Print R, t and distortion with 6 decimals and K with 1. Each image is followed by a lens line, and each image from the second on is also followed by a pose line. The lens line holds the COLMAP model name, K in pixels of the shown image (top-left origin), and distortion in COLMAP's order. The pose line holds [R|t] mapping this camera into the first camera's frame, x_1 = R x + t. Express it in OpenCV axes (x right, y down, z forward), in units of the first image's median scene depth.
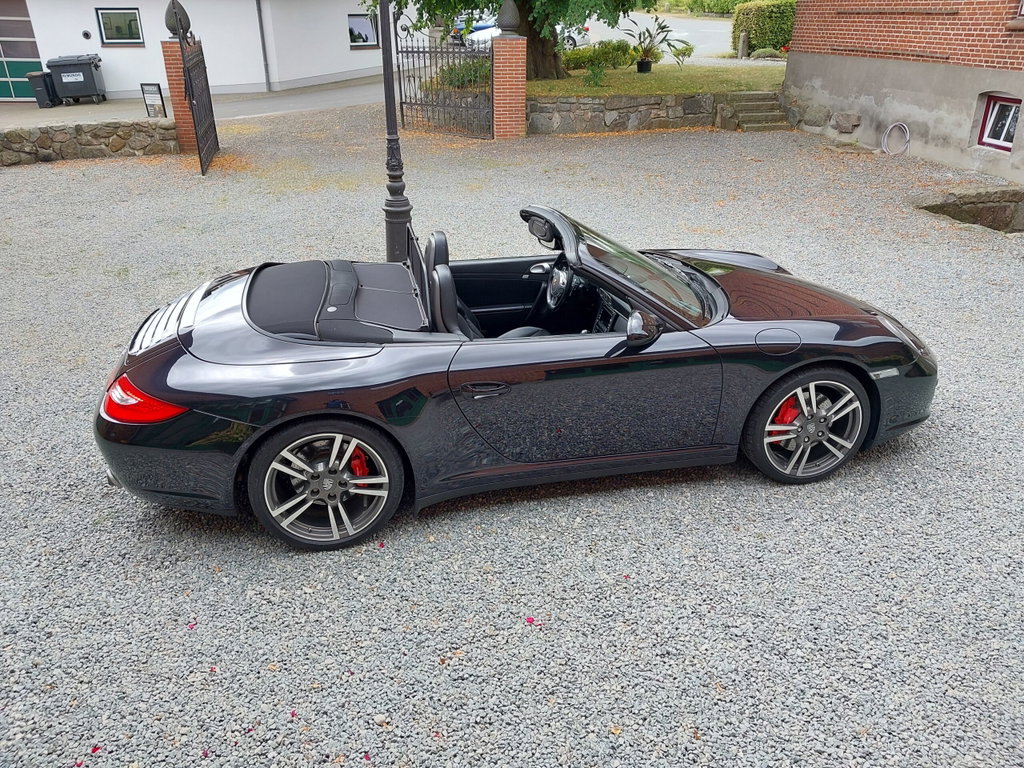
lens RADIAL K [[803.7, 0, 512.0], [0, 803.7, 384.0], [0, 0, 1]] dist [-0.000544, 0.011399]
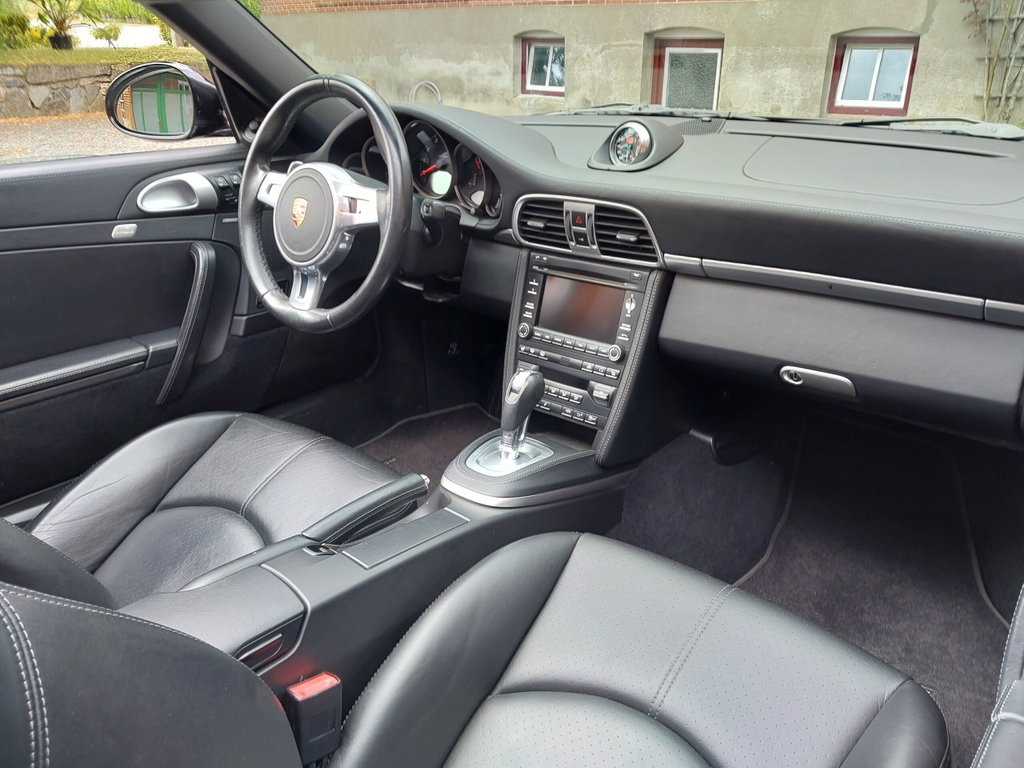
lens RADIAL K [[799.0, 0, 508.0], [0, 799.0, 363.9], [0, 0, 1]] dist [0.012151, 0.010555]
pose [[0.782631, -0.219721, 0.582419, -0.018996], [0.254786, 0.966739, 0.022336, -0.028237], [-0.567955, 0.130911, 0.812582, 0.304904]]
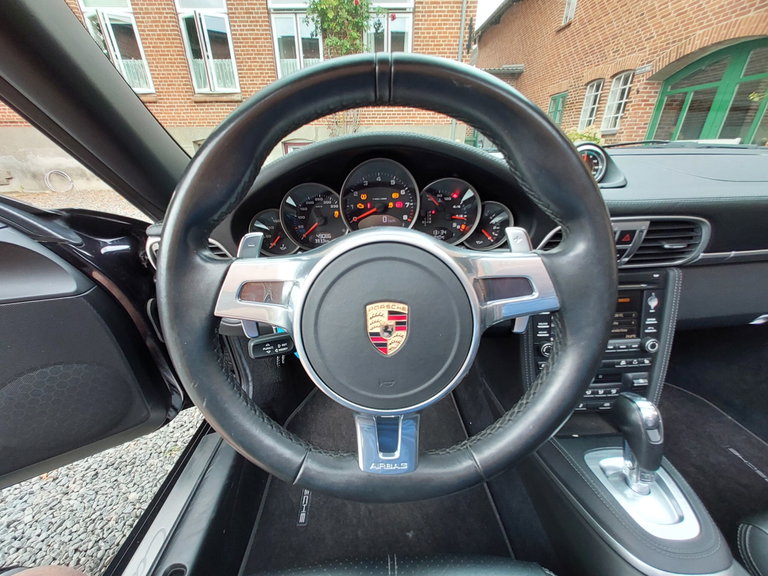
lens RADIAL K [[296.6, 0, 380.0], [0, 296.6, 286.9], [0, 0, 1]] dist [0.007543, 0.000095]
pose [[0.175448, -0.405285, 0.897197, 0.003052], [0.426267, 0.852750, 0.301850, -0.054430], [-0.887420, 0.329487, 0.322373, 0.378959]]
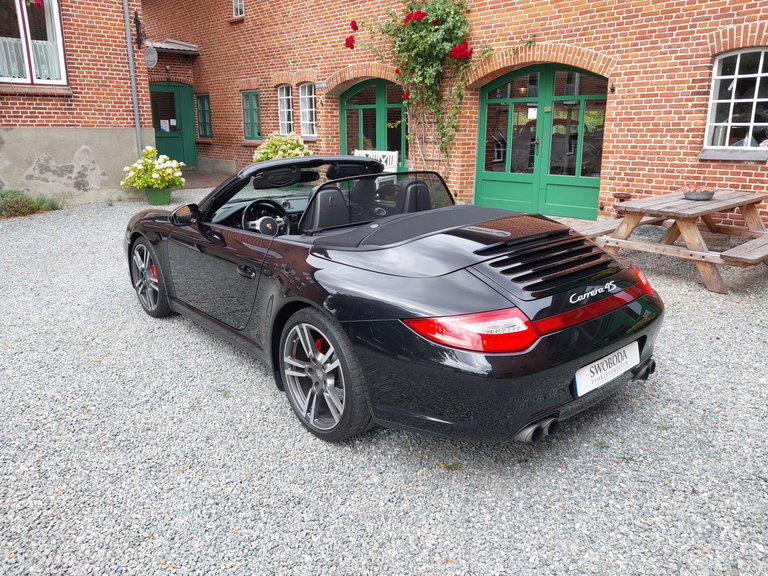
lens RADIAL K [[602.8, 0, 384.0], [0, 602.8, 288.0], [0, 0, 1]] dist [-0.000544, 0.011399]
pose [[-0.496778, -0.217578, 0.840162, -0.281035], [0.371514, 0.821570, 0.432435, -0.133942], [-0.784340, 0.526956, -0.327305, 0.456809]]
